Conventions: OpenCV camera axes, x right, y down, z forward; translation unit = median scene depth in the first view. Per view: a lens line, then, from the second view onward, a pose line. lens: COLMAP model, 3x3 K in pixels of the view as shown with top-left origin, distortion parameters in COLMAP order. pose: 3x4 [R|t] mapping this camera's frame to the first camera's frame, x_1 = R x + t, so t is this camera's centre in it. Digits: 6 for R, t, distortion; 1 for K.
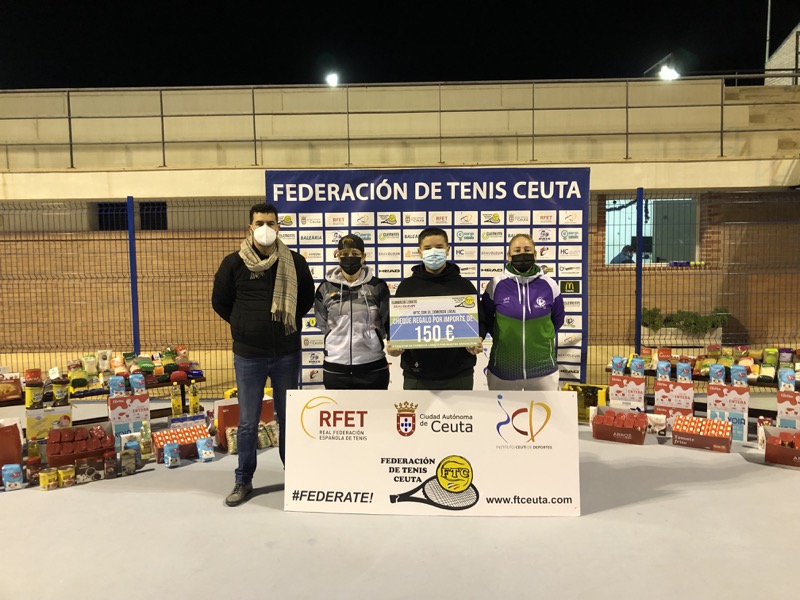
lens RADIAL K [[656.5, 0, 404.3], [0, 656.5, 298.8], [0, 0, 1]] dist [0.033233, -0.013413]
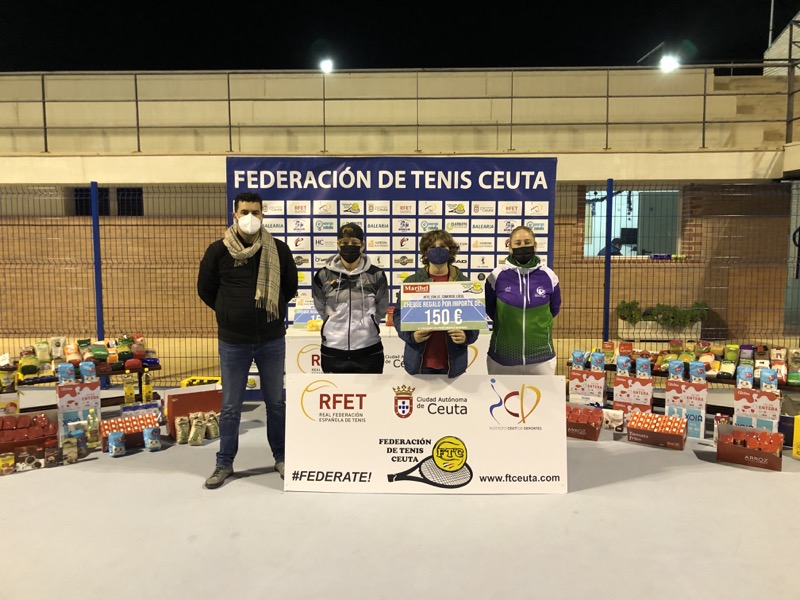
lens RADIAL K [[655.1, 0, 402.5], [0, 655.1, 299.2], [0, 0, 1]] dist [0.027874, -0.004668]
pose [[0.999845, 0.013354, -0.011515, 0.065916], [-0.013141, 0.999746, 0.018335, -0.003295], [0.011757, -0.018181, 0.999766, 0.016053]]
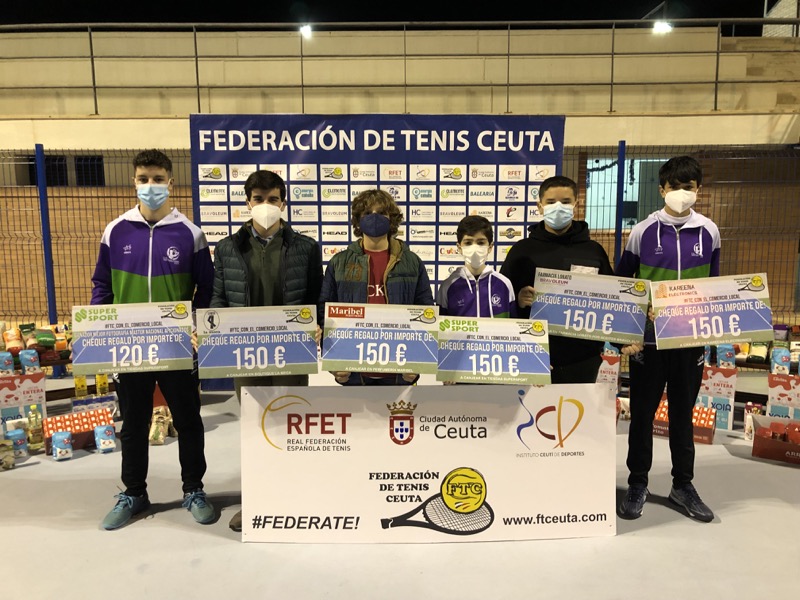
lens RADIAL K [[655.6, 0, 402.8], [0, 655.6, 307.4], [0, 0, 1]] dist [0.013095, 0.021324]
pose [[0.999872, 0.007201, 0.014260, 0.056914], [-0.008077, 0.998019, 0.062399, 0.001628], [-0.013782, -0.062506, 0.997949, 0.121674]]
